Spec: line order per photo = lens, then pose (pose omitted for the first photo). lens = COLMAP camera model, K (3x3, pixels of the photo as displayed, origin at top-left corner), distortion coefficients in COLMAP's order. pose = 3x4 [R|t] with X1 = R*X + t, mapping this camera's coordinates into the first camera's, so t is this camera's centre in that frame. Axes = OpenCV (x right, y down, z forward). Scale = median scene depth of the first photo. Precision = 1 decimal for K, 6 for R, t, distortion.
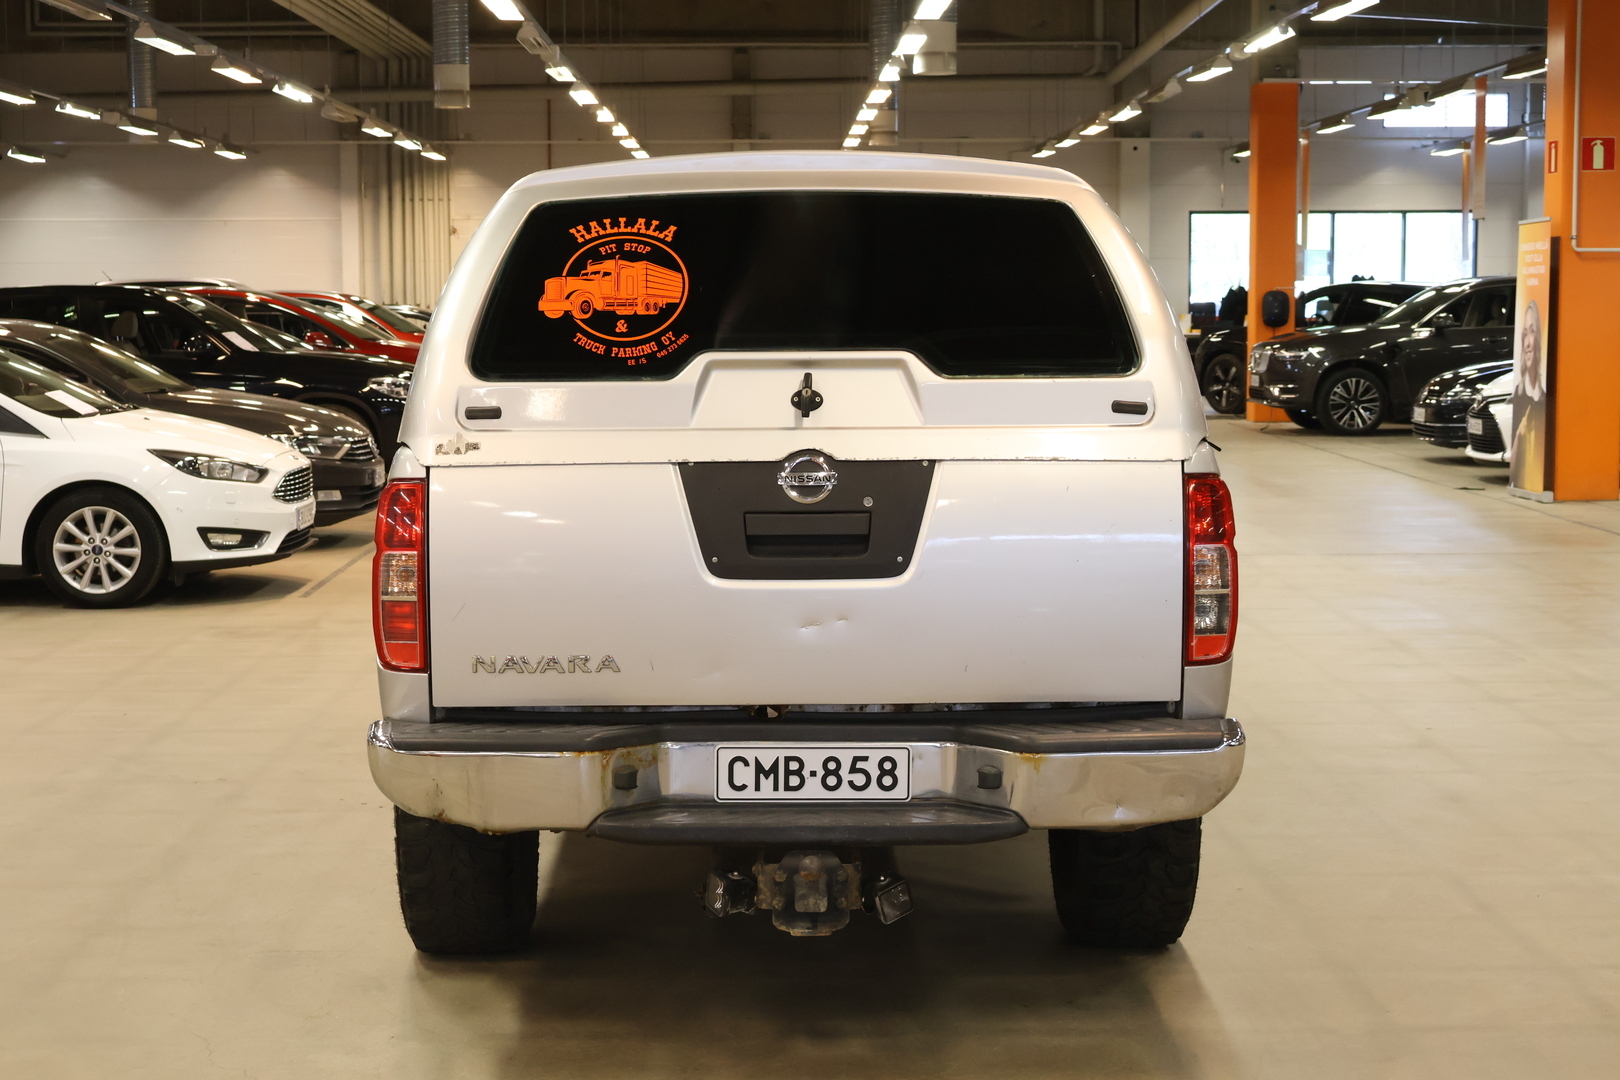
lens RADIAL K [[2644.9, 0, 810.1], [0, 2644.9, 540.0], [0, 0, 1]] dist [-0.008245, 0.000000]
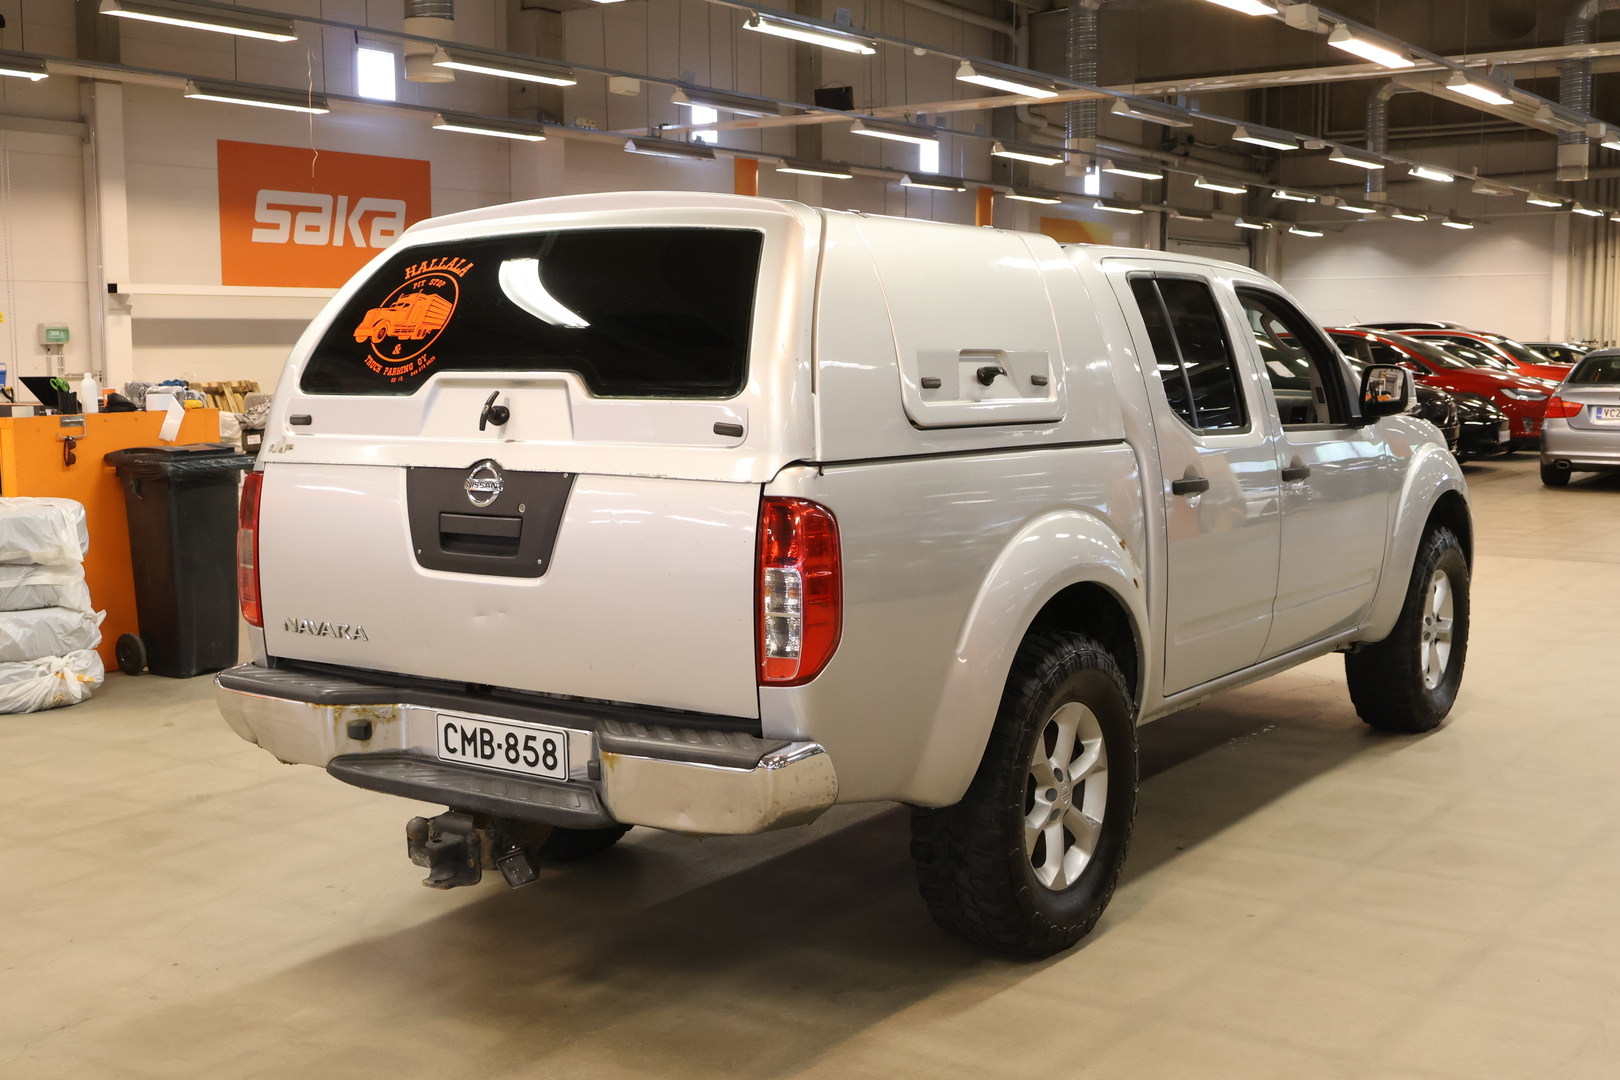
lens RADIAL K [[1909.6, 0, 806.2], [0, 1909.6, 535.3], [0, 0, 1]] dist [0.000090, 0.000000]
pose [[0.811726, 0.059170, -0.581033, 0.577392], [-0.052293, 0.998222, 0.028598, -0.031801], [0.581692, 0.007170, 0.813377, 0.412327]]
